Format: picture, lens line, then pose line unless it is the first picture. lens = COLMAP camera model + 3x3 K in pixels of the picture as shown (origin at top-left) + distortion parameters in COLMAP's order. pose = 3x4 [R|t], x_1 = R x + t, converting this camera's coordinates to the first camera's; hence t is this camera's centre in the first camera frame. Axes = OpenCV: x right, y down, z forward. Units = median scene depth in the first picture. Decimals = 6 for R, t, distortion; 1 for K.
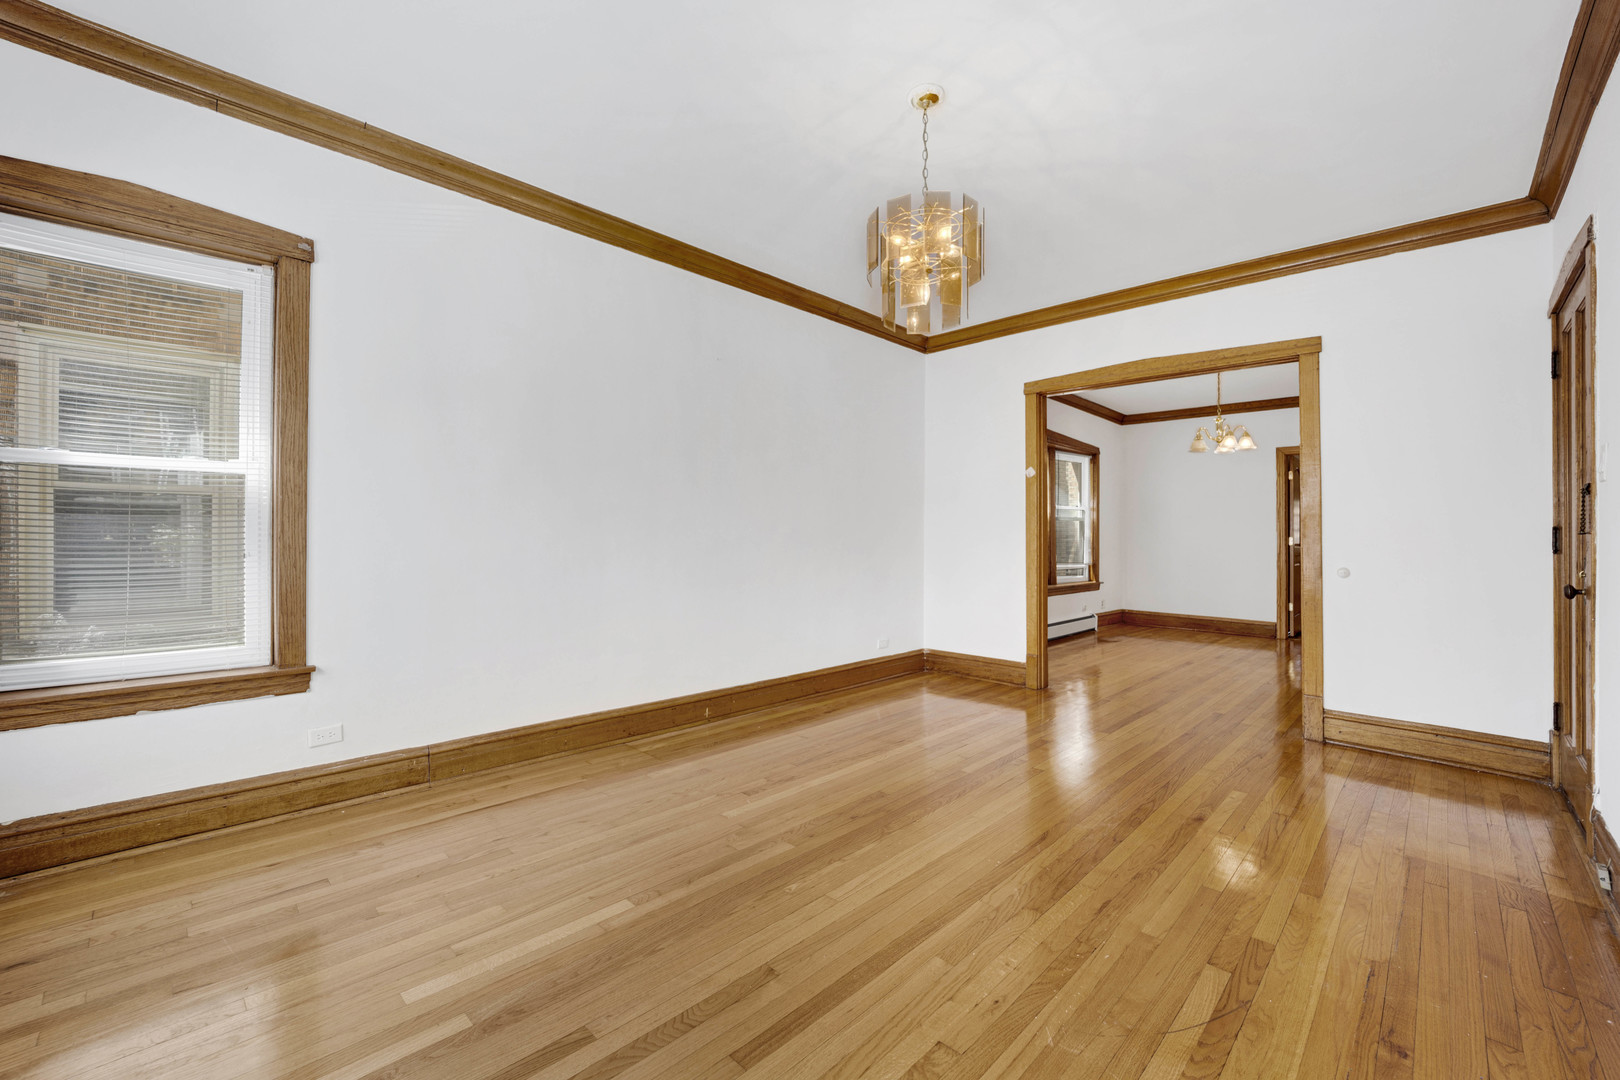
lens RADIAL K [[668.1, 0, 810.4], [0, 668.1, 537.3], [0, 0, 1]] dist [-0.000084, -0.000083]
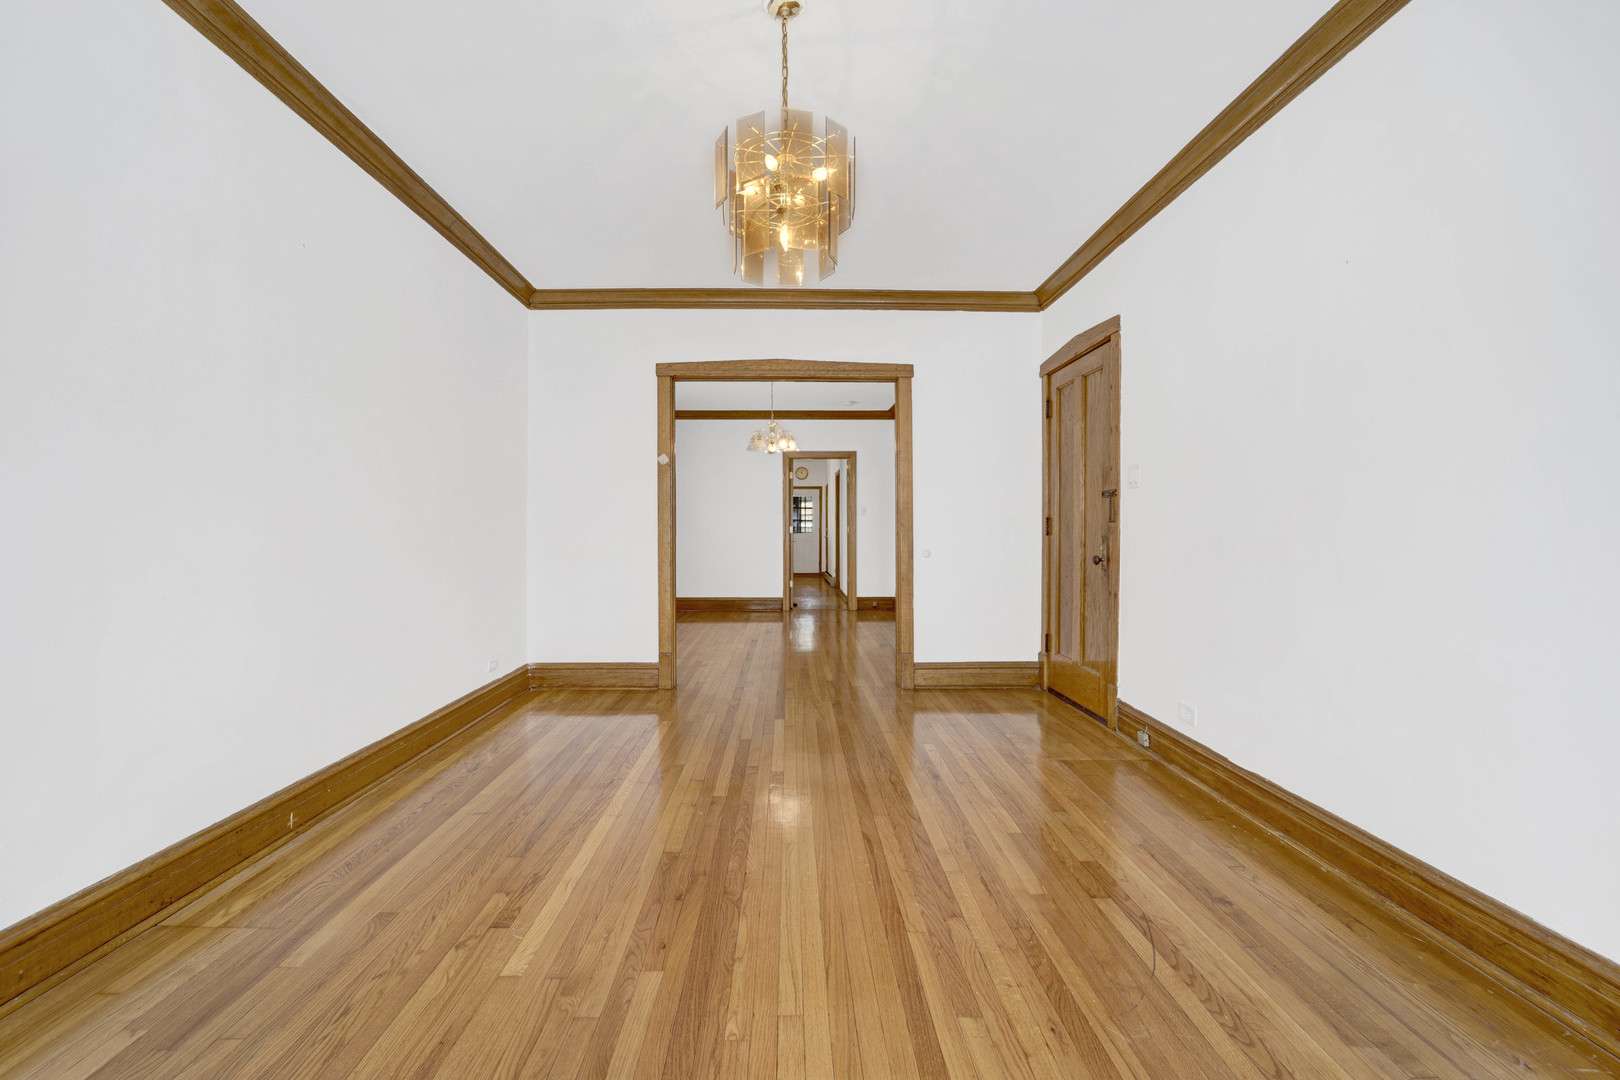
lens RADIAL K [[671.0, 0, 807.0], [0, 671.0, 531.0], [0, 0, 1]] dist [-0.021140, -0.000740]
pose [[0.708923, -0.013701, 0.705153, -0.250133], [0.010232, 0.999906, 0.009141, -0.004106], [-0.705212, 0.000734, 0.708996, 0.244679]]
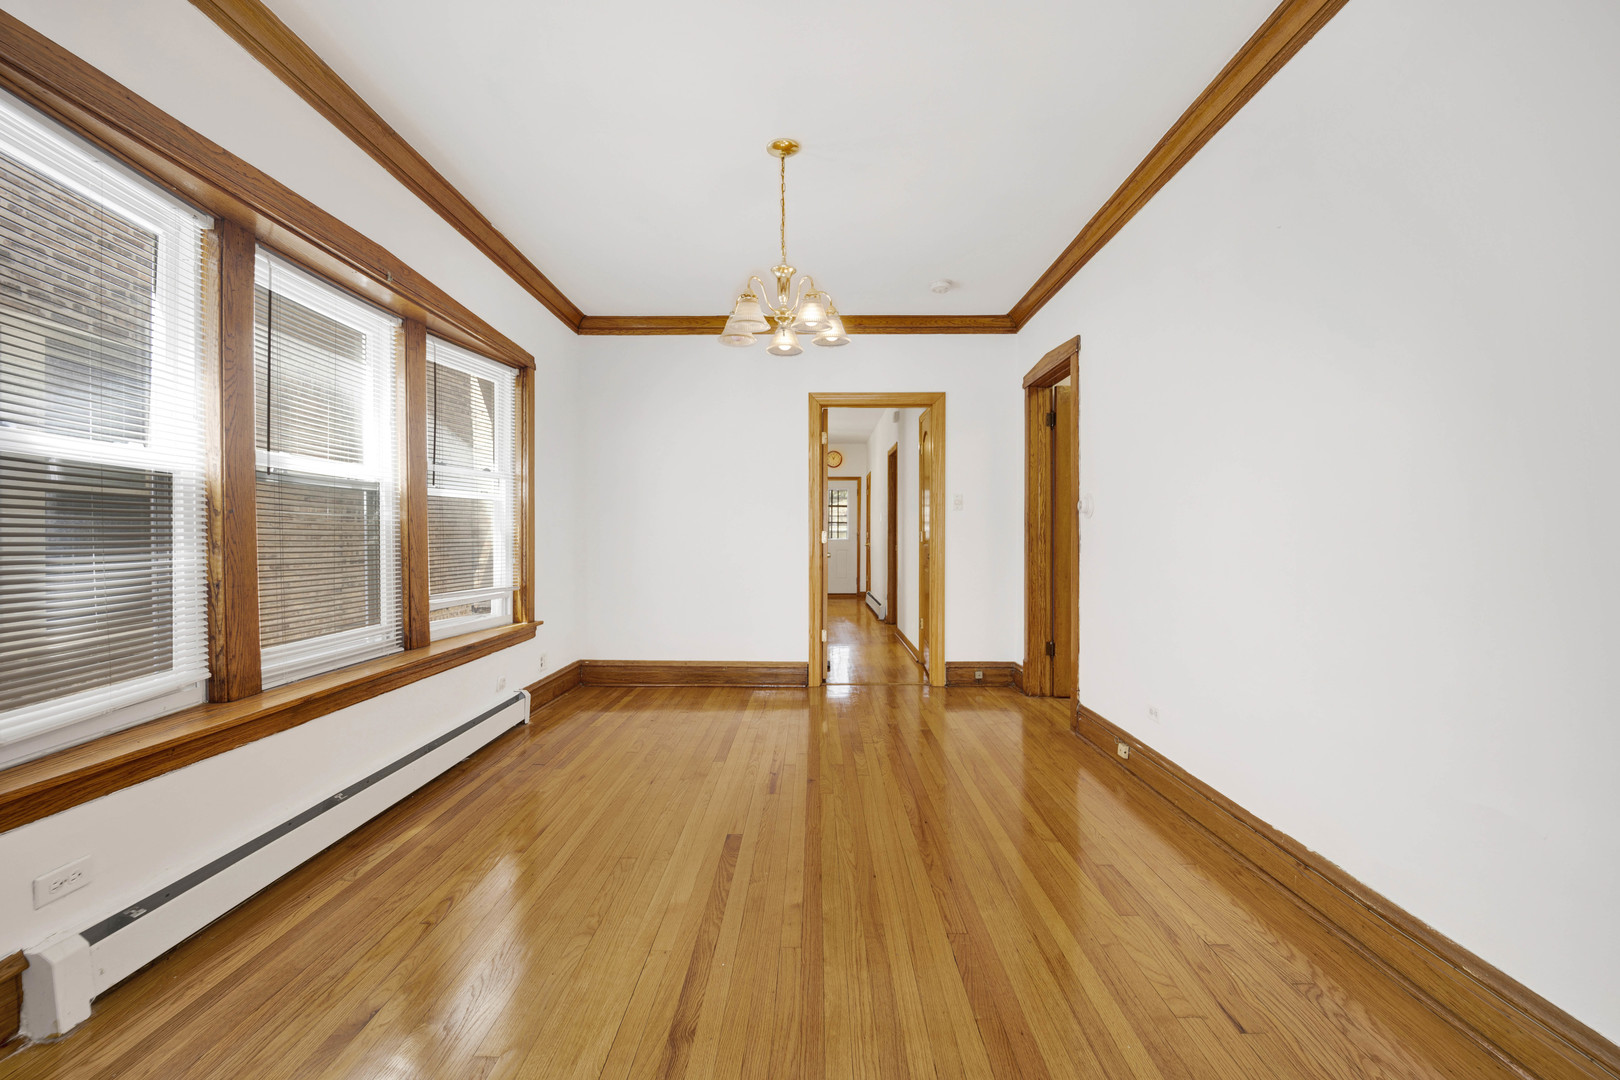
lens RADIAL K [[671.0, 0, 807.0], [0, 671.0, 531.0], [0, 0, 1]] dist [-0.021140, -0.000740]
pose [[0.734114, -0.007242, 0.678988, 0.544074], [0.007042, 0.999971, 0.003051, -0.003204], [-0.678990, 0.002542, 0.734143, 1.108063]]
